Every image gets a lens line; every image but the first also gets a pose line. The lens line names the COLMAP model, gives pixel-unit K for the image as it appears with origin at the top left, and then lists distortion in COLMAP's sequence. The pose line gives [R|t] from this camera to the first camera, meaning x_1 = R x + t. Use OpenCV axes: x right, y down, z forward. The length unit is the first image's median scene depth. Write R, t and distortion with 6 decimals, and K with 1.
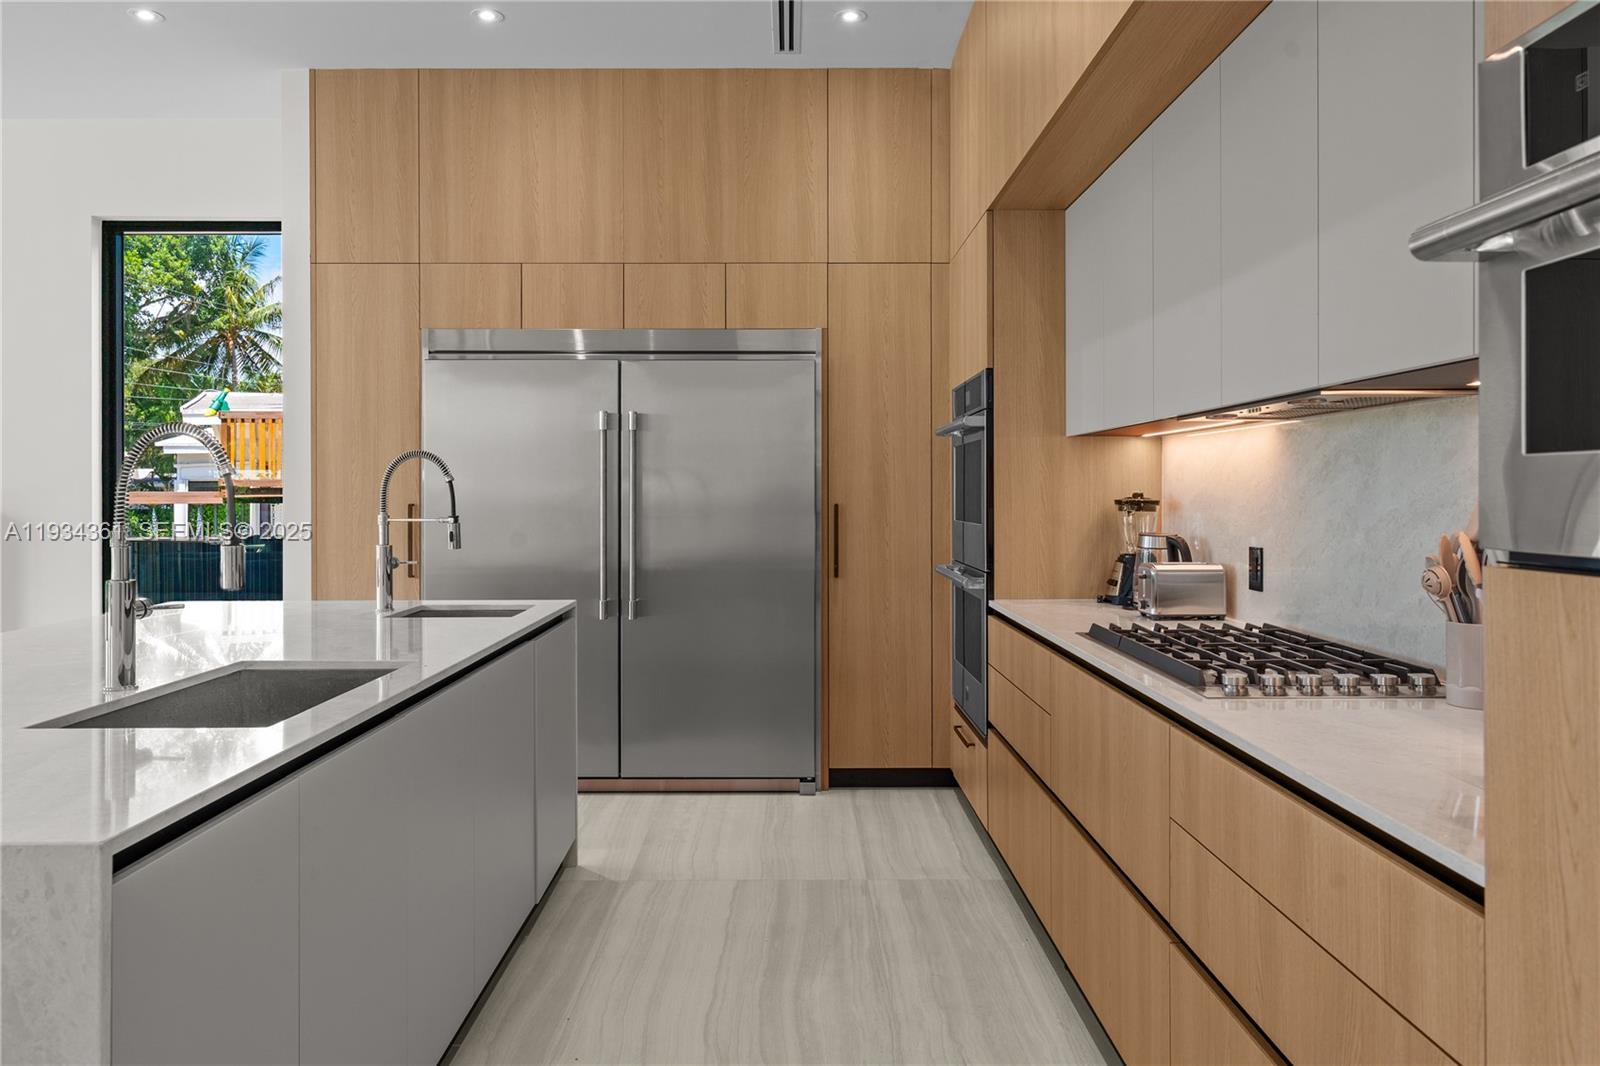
lens RADIAL K [[1043.4, 0, 800.0], [0, 1043.4, 533.0], [0, 0, 1]] dist [-0.028171, -0.000530]
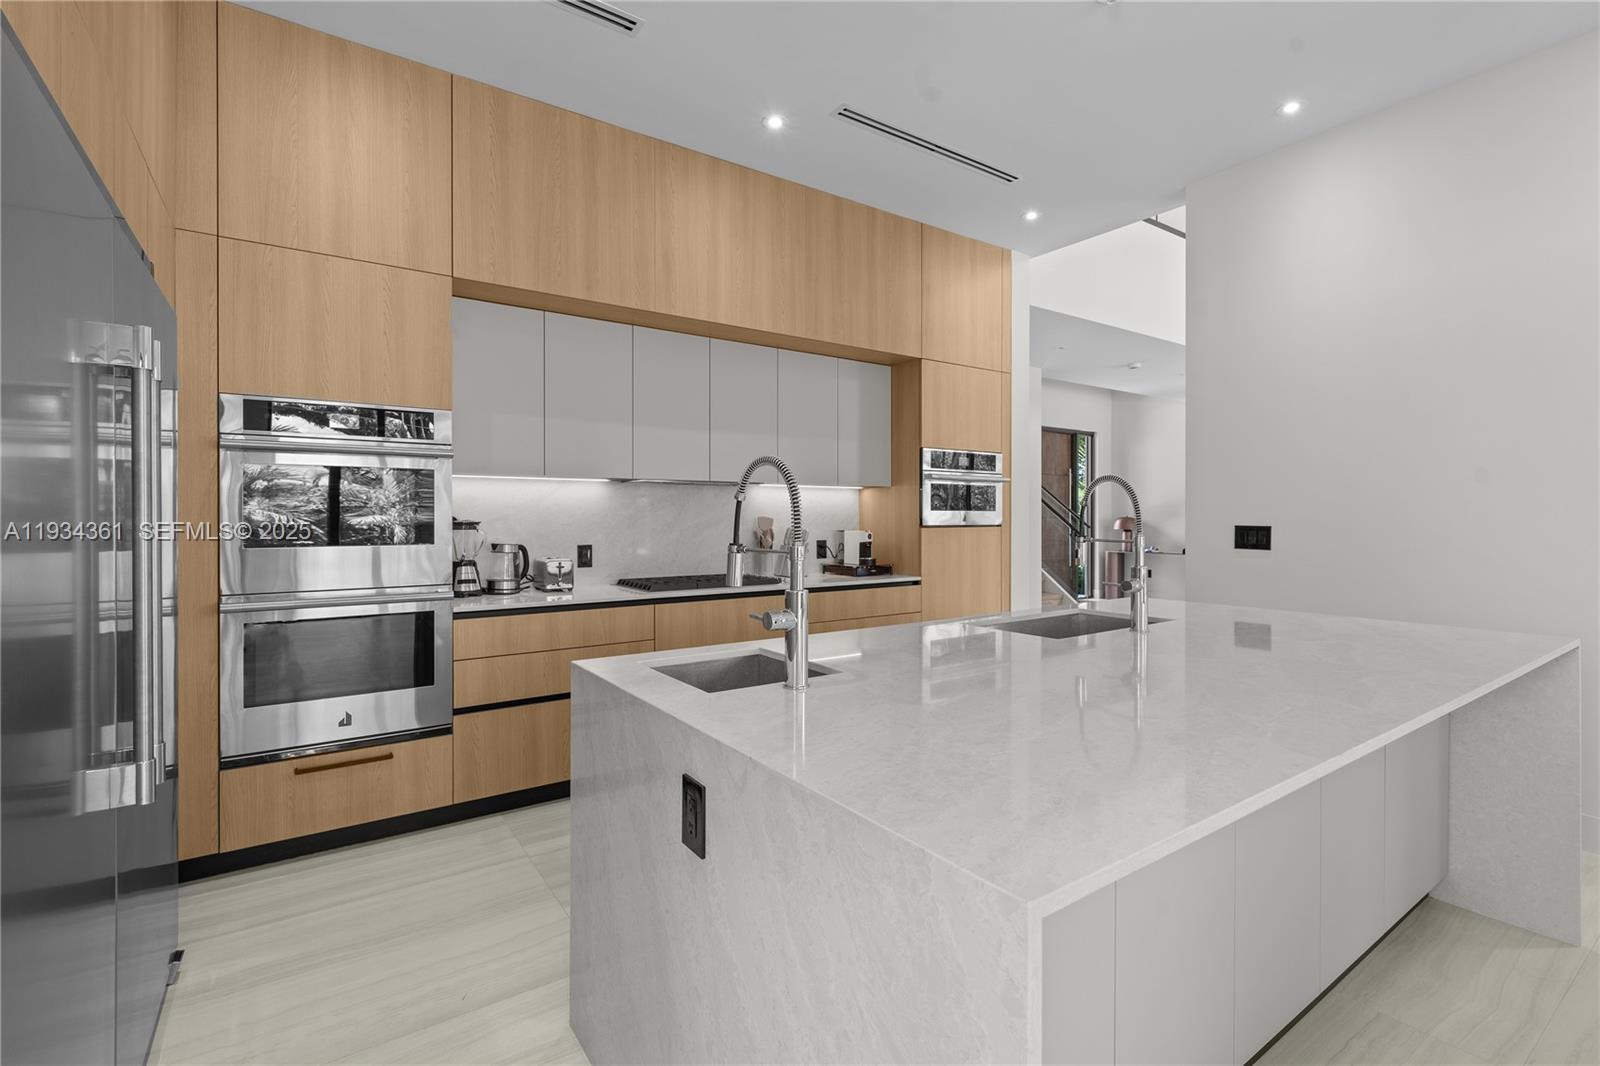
lens RADIAL K [[733.0, 0, 796.6], [0, 733.0, 526.6], [0, 0, 1]] dist [0.001725, -0.000021]
pose [[-0.563498, -0.009205, 0.826066, -0.713000], [0.030507, 0.999024, 0.031942, -0.040861], [-0.825554, 0.043200, -0.562668, 1.119601]]
